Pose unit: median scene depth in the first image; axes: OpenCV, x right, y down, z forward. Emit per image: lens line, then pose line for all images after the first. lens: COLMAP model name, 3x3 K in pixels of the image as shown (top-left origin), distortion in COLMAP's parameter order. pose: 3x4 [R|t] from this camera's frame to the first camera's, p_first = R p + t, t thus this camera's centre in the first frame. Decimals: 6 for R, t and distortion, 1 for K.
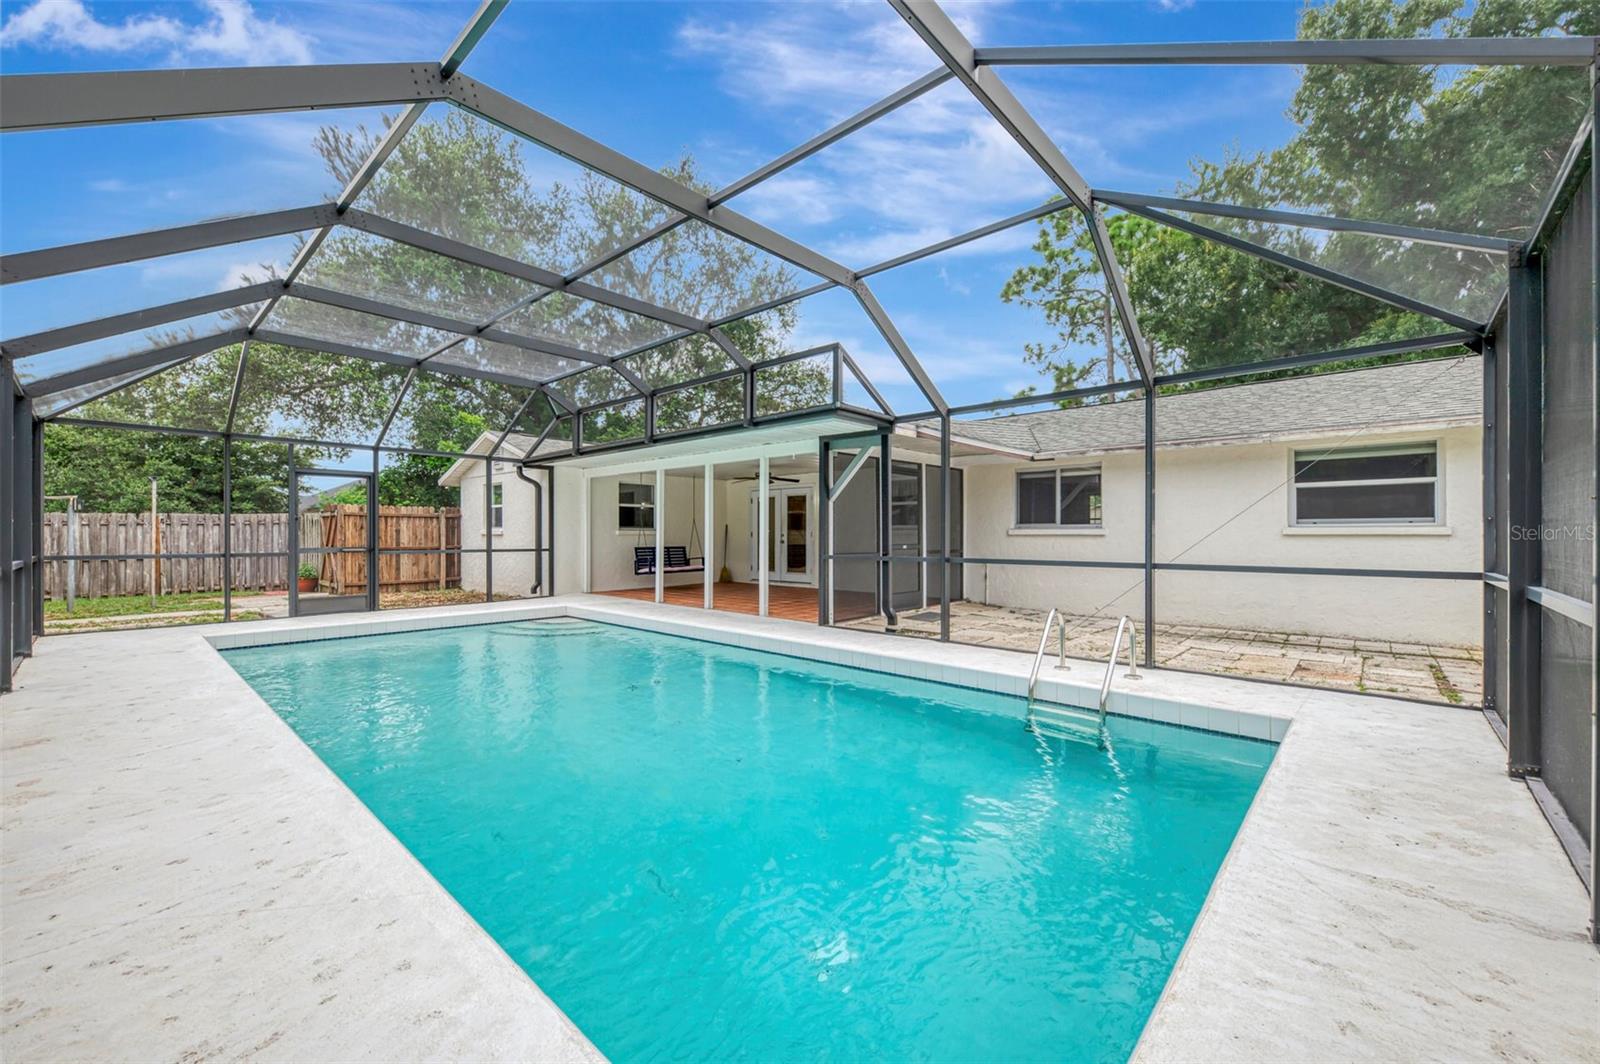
lens RADIAL K [[642.3, 0, 800.0], [0, 642.3, 532.0], [0, 0, 1]] dist [0.014771, -0.000215]
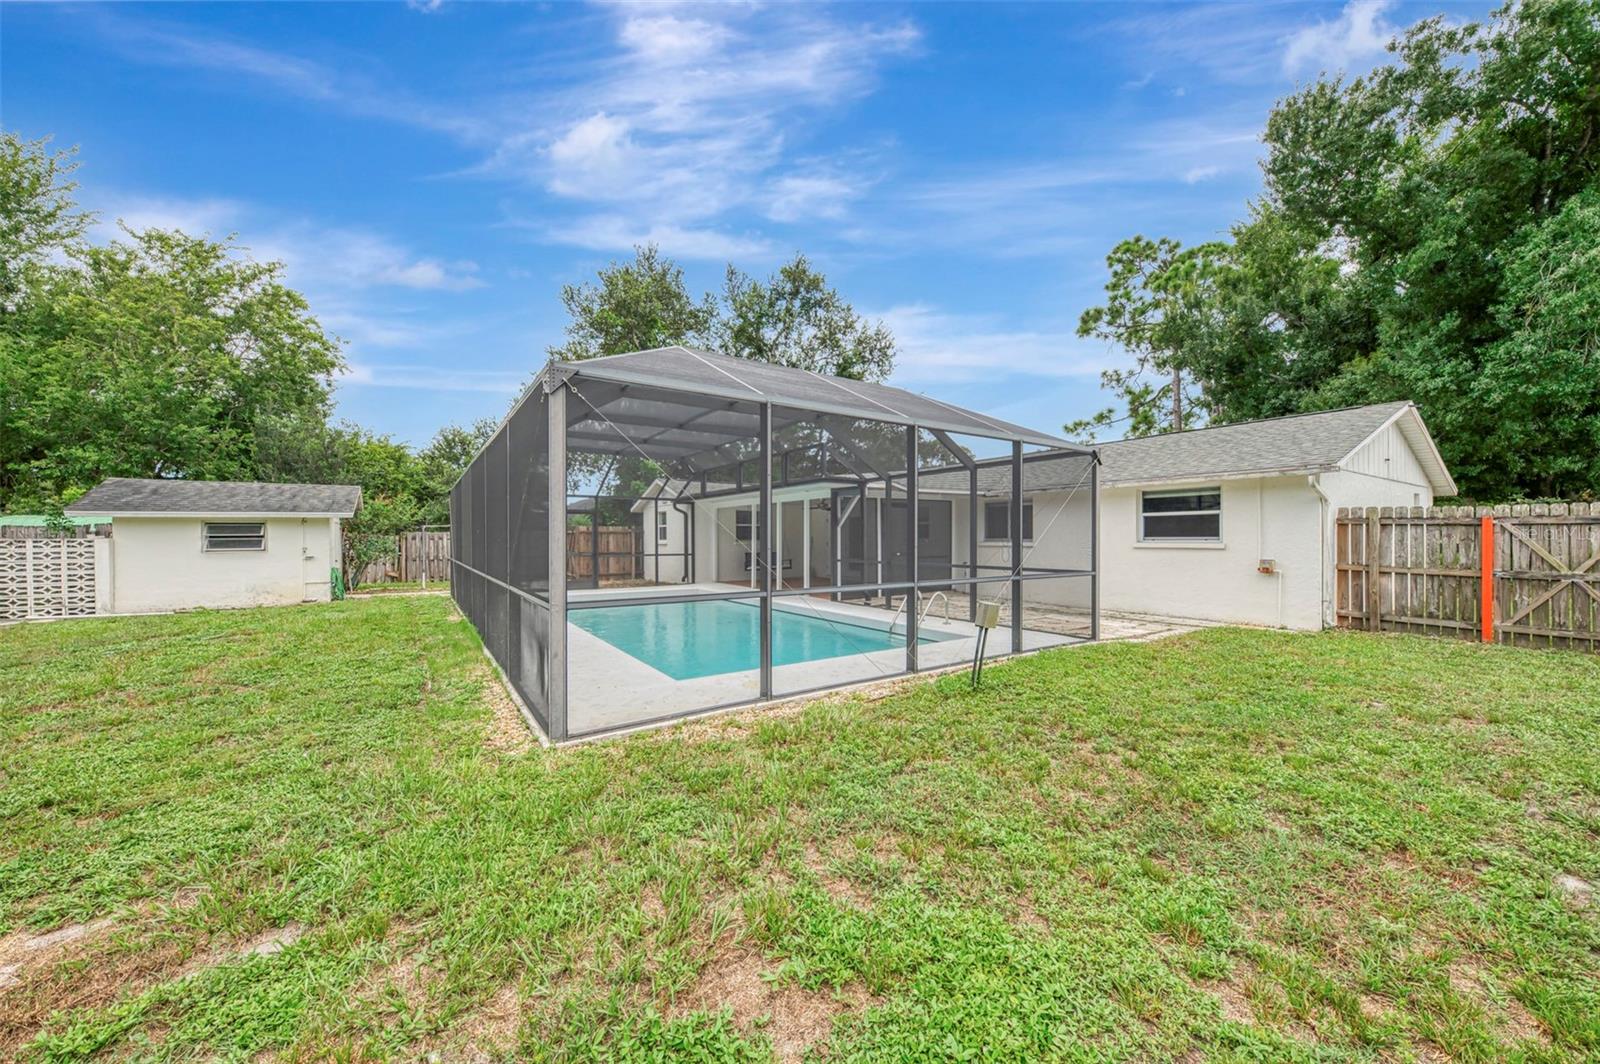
lens RADIAL K [[582.8, 0, 805.5], [0, 582.8, 549.1], [0, 0, 1]] dist [-0.001052, -0.000021]
pose [[0.972753, 0.001683, -0.231839, 0.206019], [0.003966, 0.999707, 0.023896, -0.017640], [0.231811, -0.024164, 0.972461, -0.319538]]
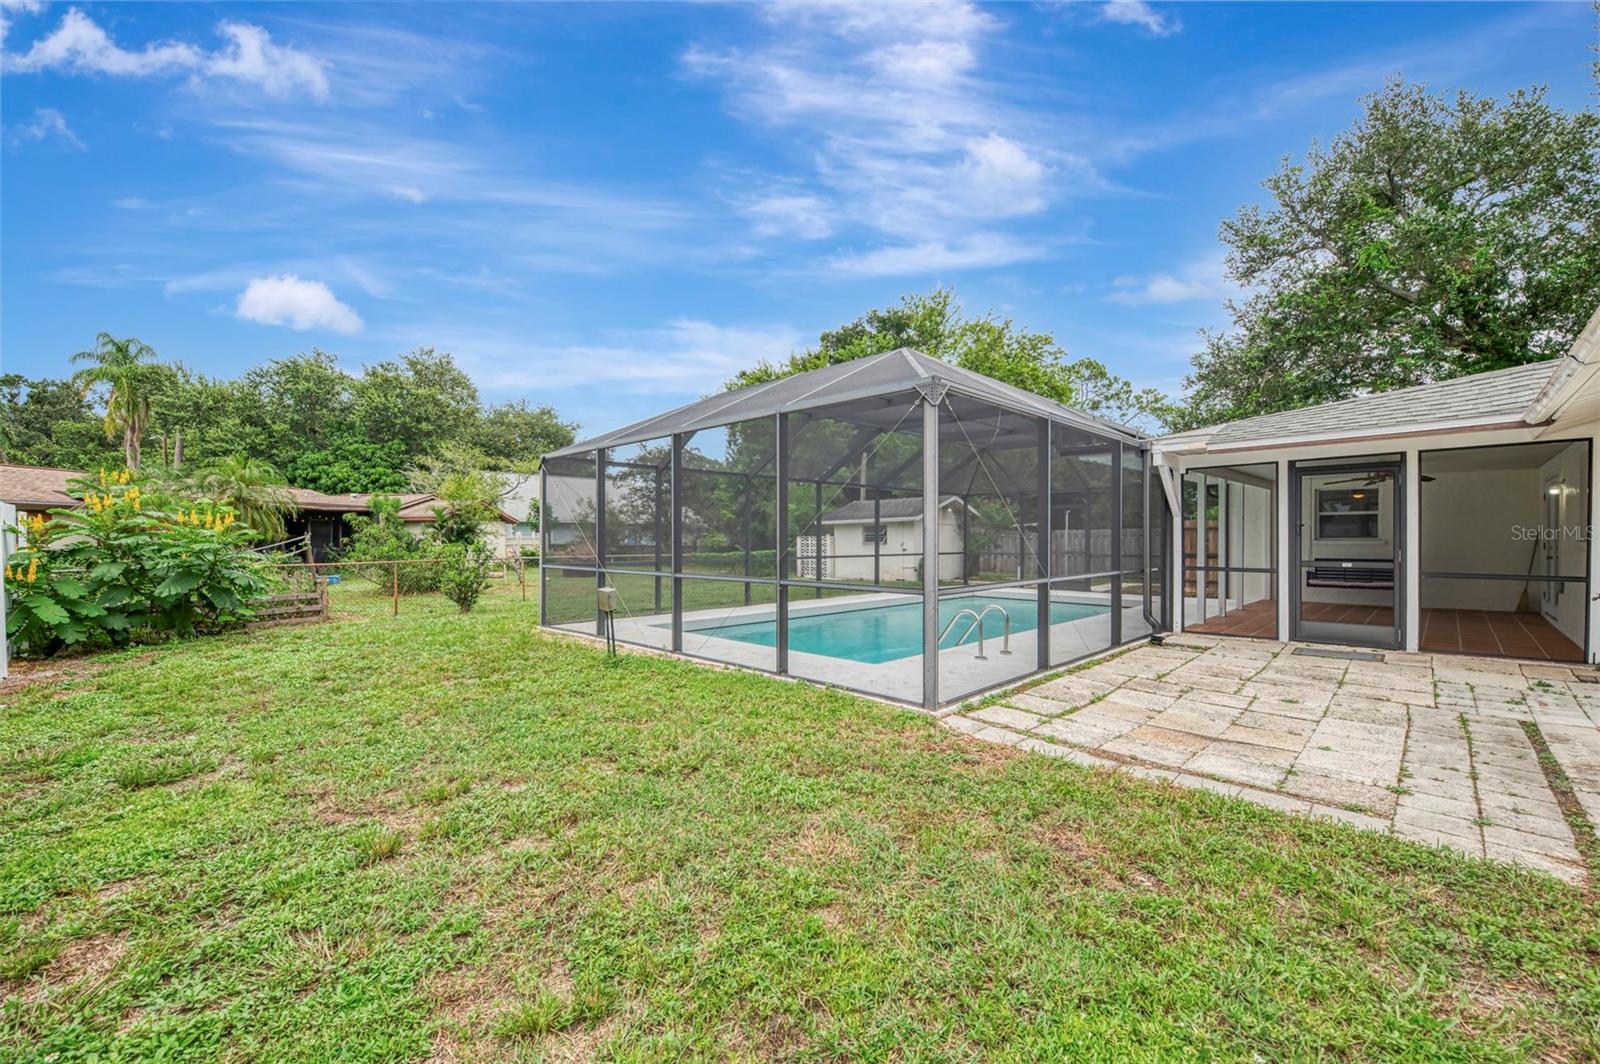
lens RADIAL K [[639.9, 0, 800.0], [0, 639.9, 532.0], [0, 0, 1]] dist [0.000696, 0.000023]
pose [[-0.039973, -0.008644, -0.999163, 0.774872], [0.004908, 0.999949, -0.008847, -0.011719], [0.999189, -0.005258, -0.039928, 0.299277]]
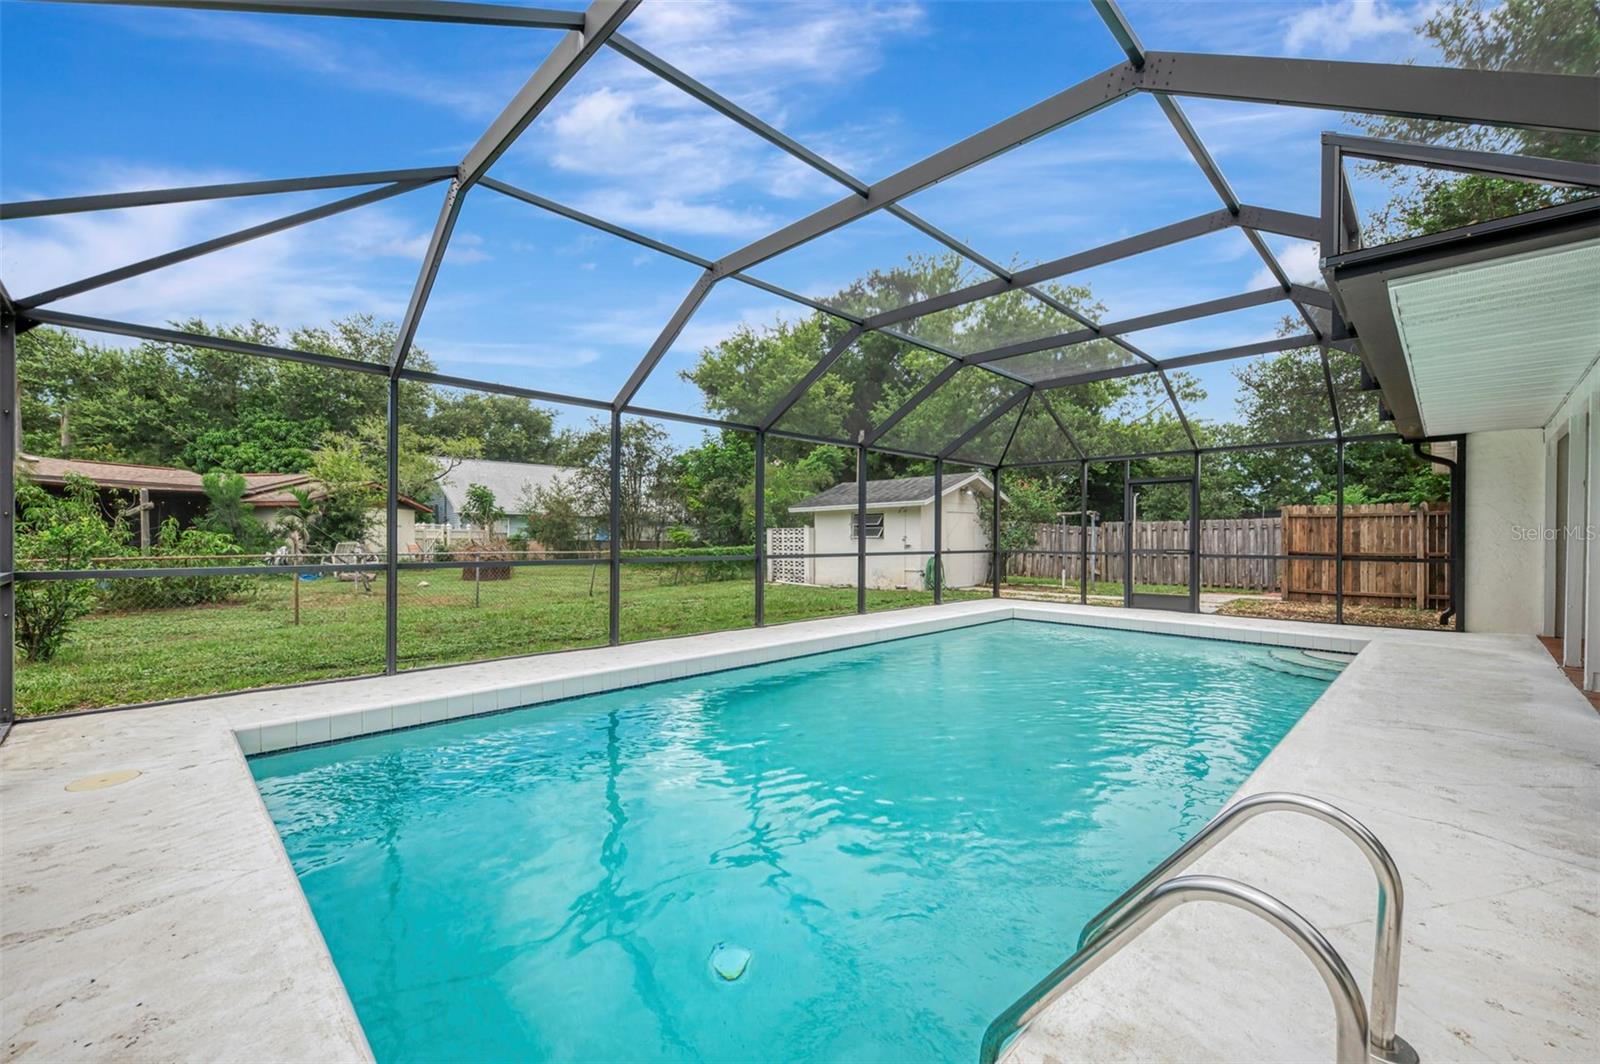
lens RADIAL K [[642.3, 0, 800.0], [0, 642.3, 532.0], [0, 0, 1]] dist [0.014771, -0.000215]
pose [[-0.047884, -0.005195, -0.998839, 0.318579], [0.000059, 0.999986, -0.005203, 0.000244], [0.998853, -0.000308, -0.047883, 0.359636]]
